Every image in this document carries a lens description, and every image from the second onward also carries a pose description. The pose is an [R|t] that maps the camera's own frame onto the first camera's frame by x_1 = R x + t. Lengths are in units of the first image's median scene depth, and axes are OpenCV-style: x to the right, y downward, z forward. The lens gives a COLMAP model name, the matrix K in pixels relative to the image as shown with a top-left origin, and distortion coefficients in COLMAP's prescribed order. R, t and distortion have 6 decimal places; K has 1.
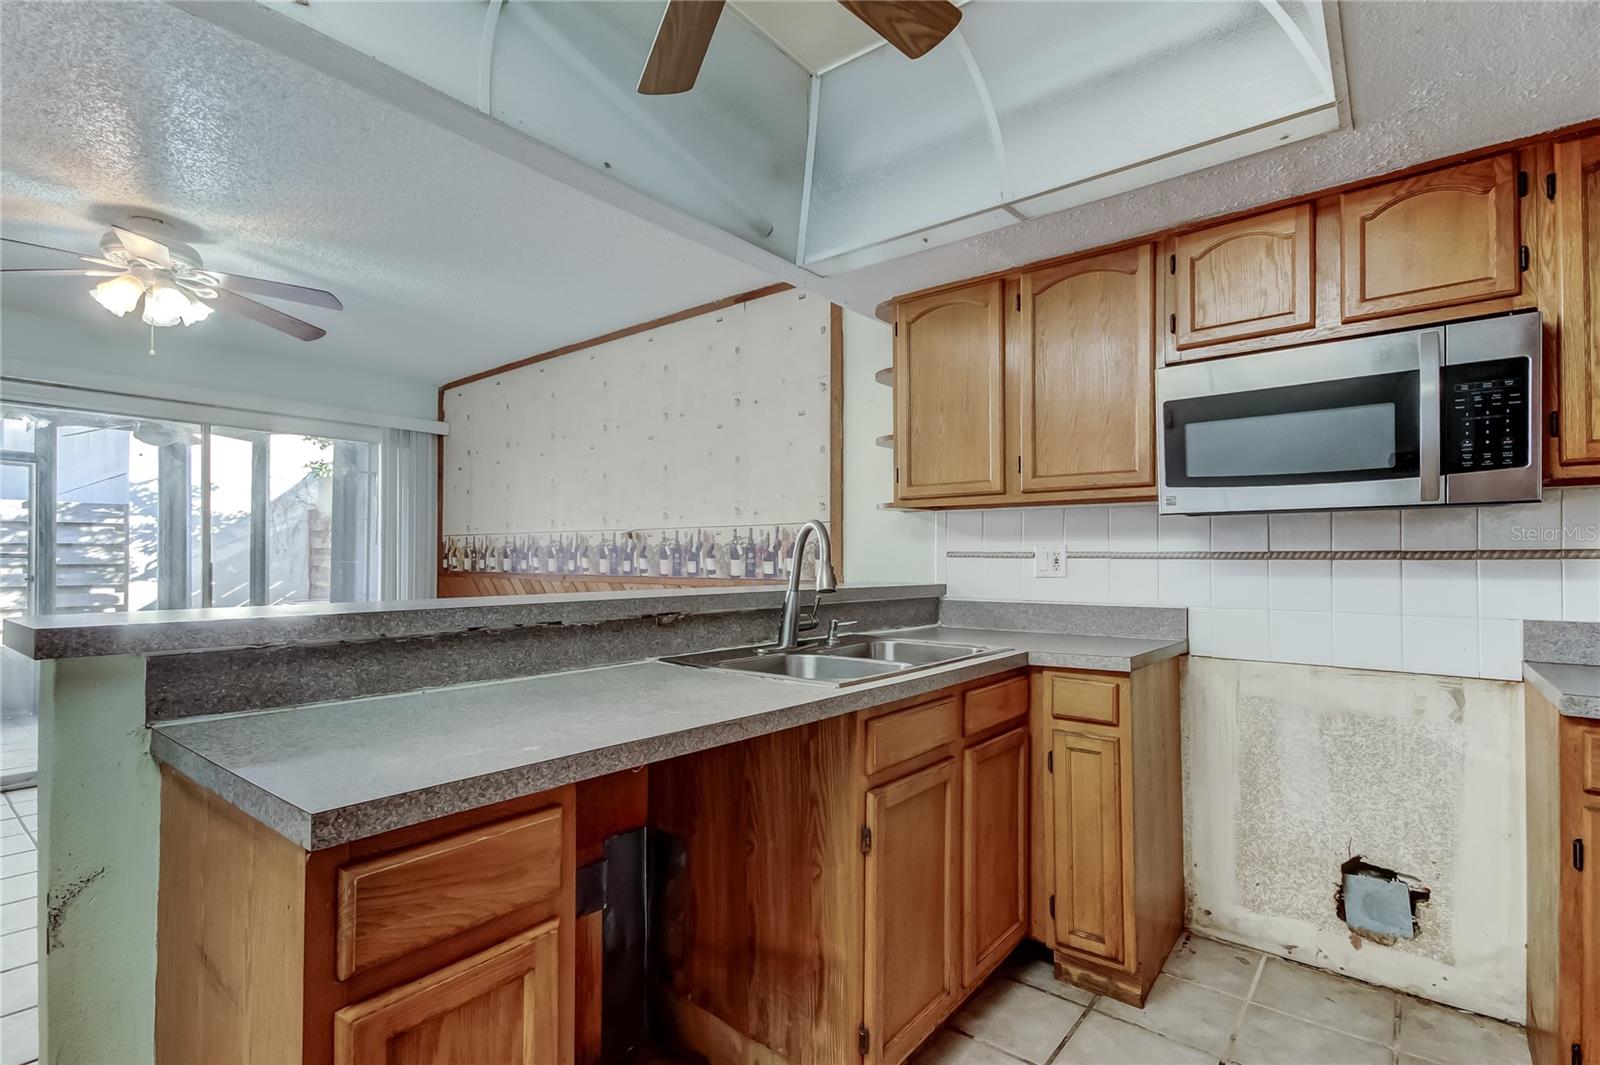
lens RADIAL K [[747.4, 0, 837.4], [0, 747.4, 556.7], [0, 0, 1]] dist [0.024889, -0.006464]
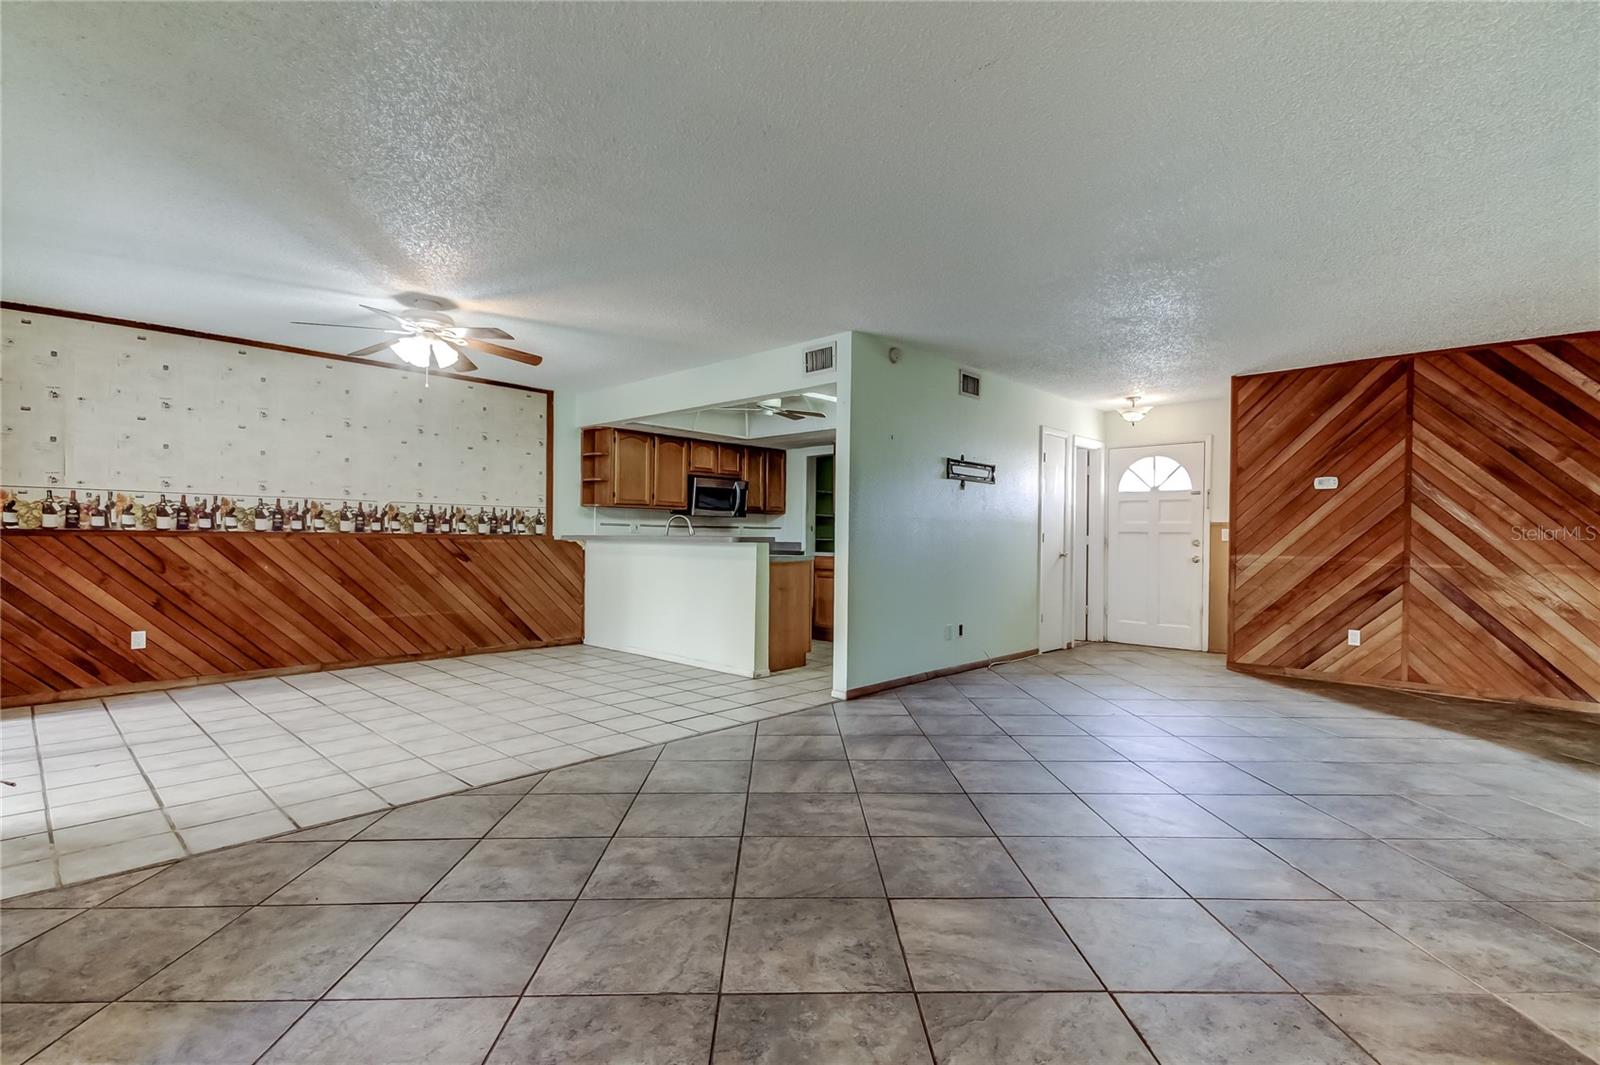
lens RADIAL K [[747.4, 0, 774.6], [0, 747.4, 536.3], [0, 0, 1]] dist [0.024889, -0.006464]
pose [[0.122165, -0.011715, 0.992441, -2.139396], [-0.030186, 0.999424, 0.015513, -0.018436], [-0.992051, -0.031853, 0.121741, 0.097615]]
